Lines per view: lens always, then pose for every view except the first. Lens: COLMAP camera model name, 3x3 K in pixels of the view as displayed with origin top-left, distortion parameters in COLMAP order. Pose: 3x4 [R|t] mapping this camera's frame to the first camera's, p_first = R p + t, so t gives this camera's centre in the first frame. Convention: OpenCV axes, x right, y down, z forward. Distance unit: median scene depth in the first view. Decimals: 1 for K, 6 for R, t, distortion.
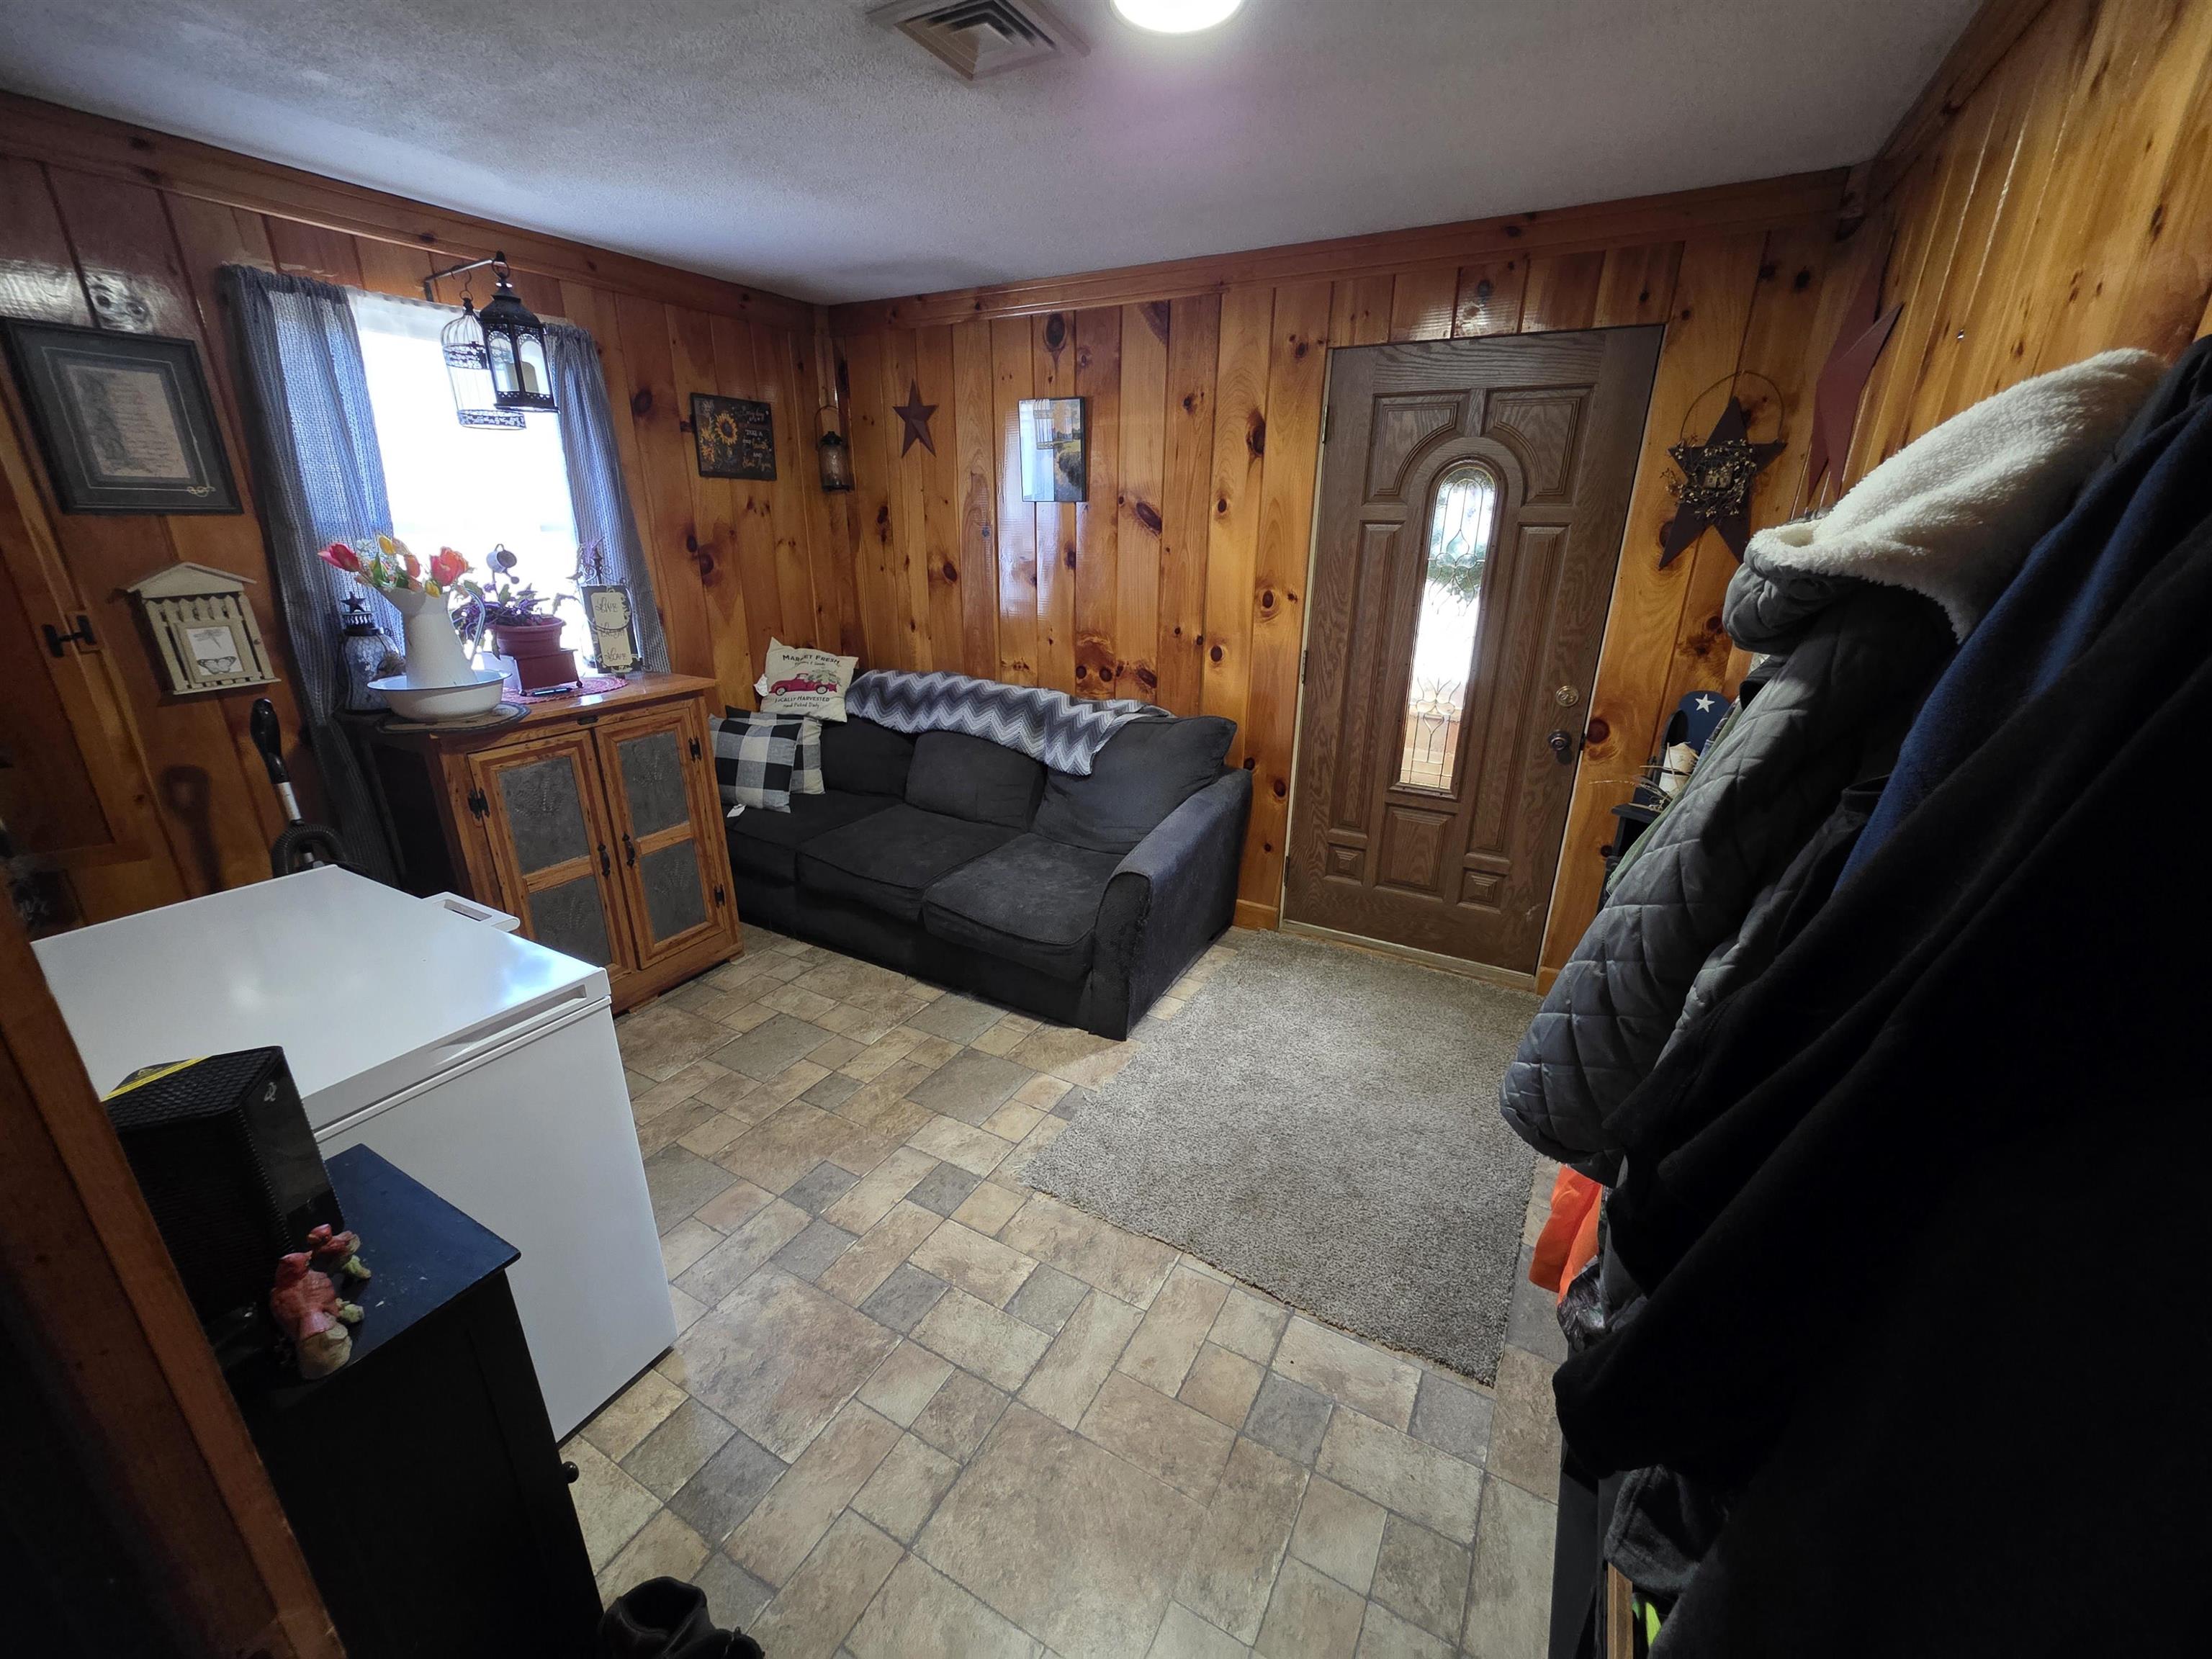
lens RADIAL K [[883.9, 0, 1102.0], [0, 883.9, 831.7], [0, 0, 1]] dist [0.000842, 0.000113]
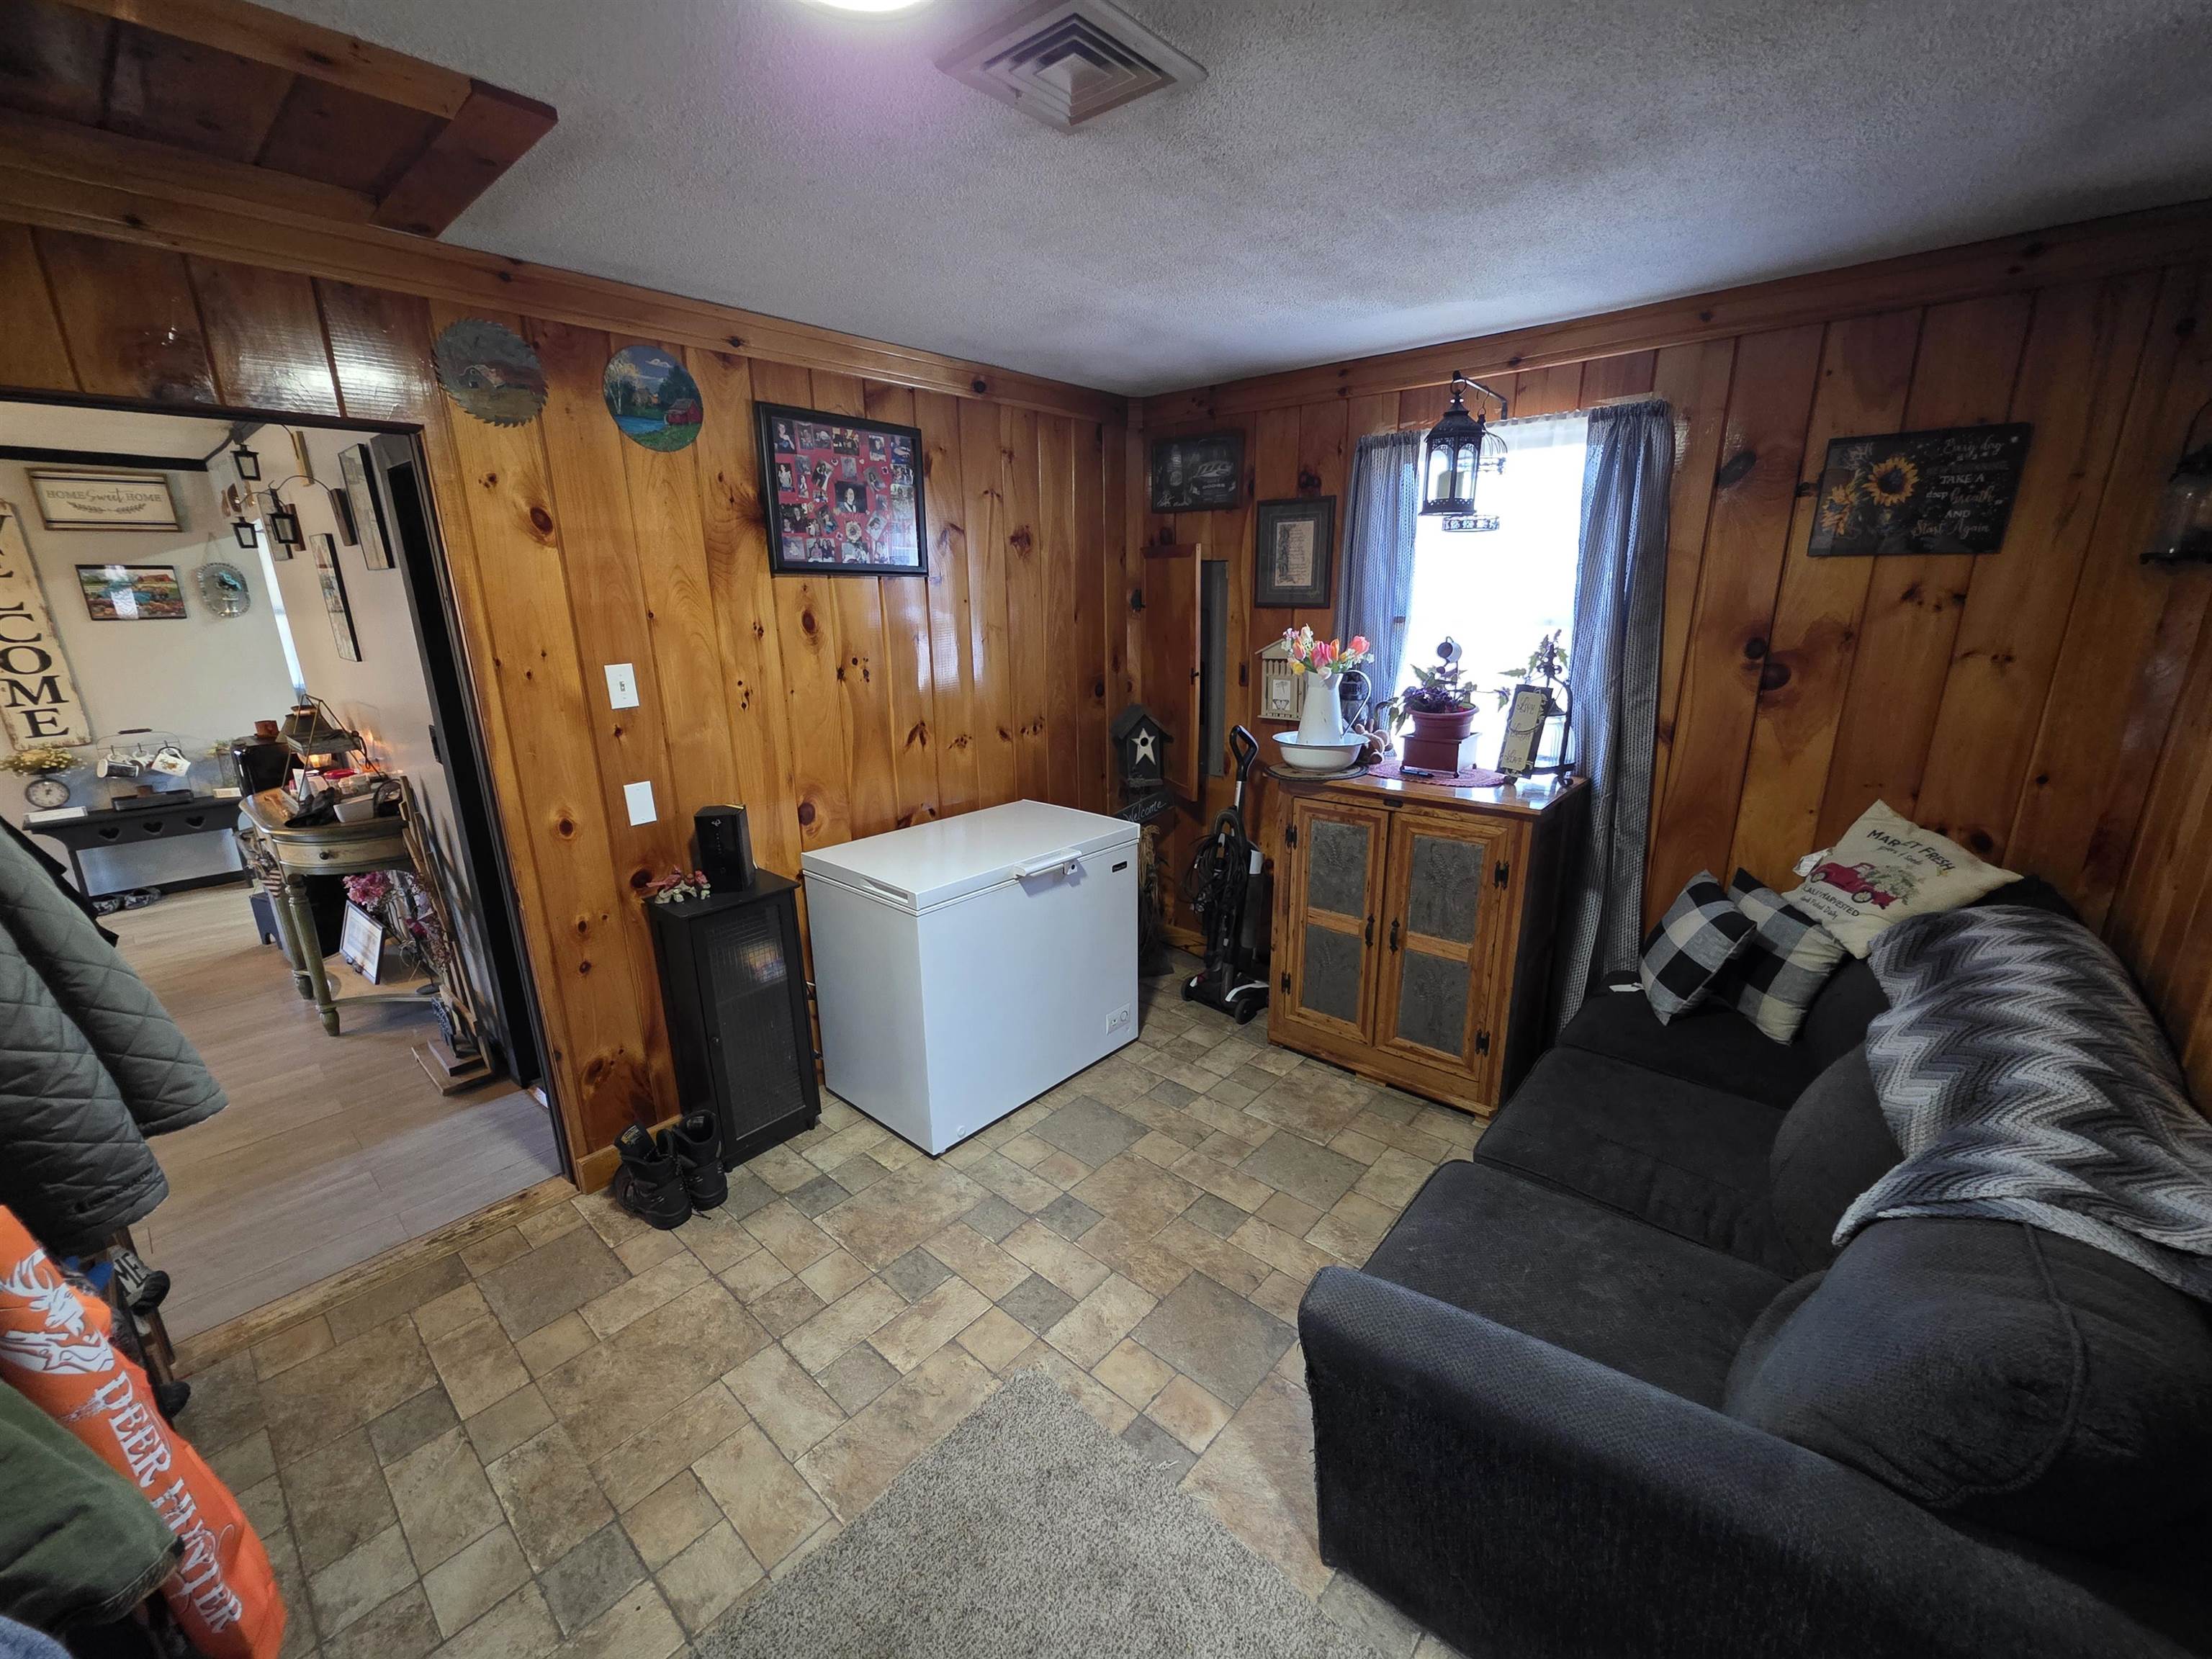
lens RADIAL K [[883.9, 0, 1102.0], [0, 883.9, 831.7], [0, 0, 1]] dist [0.000842, 0.000113]
pose [[-0.209720, 0.254169, -0.944148, 0.517506], [-0.320179, 0.894530, 0.311932, -0.334350], [0.923852, 0.367715, -0.106221, 0.865863]]
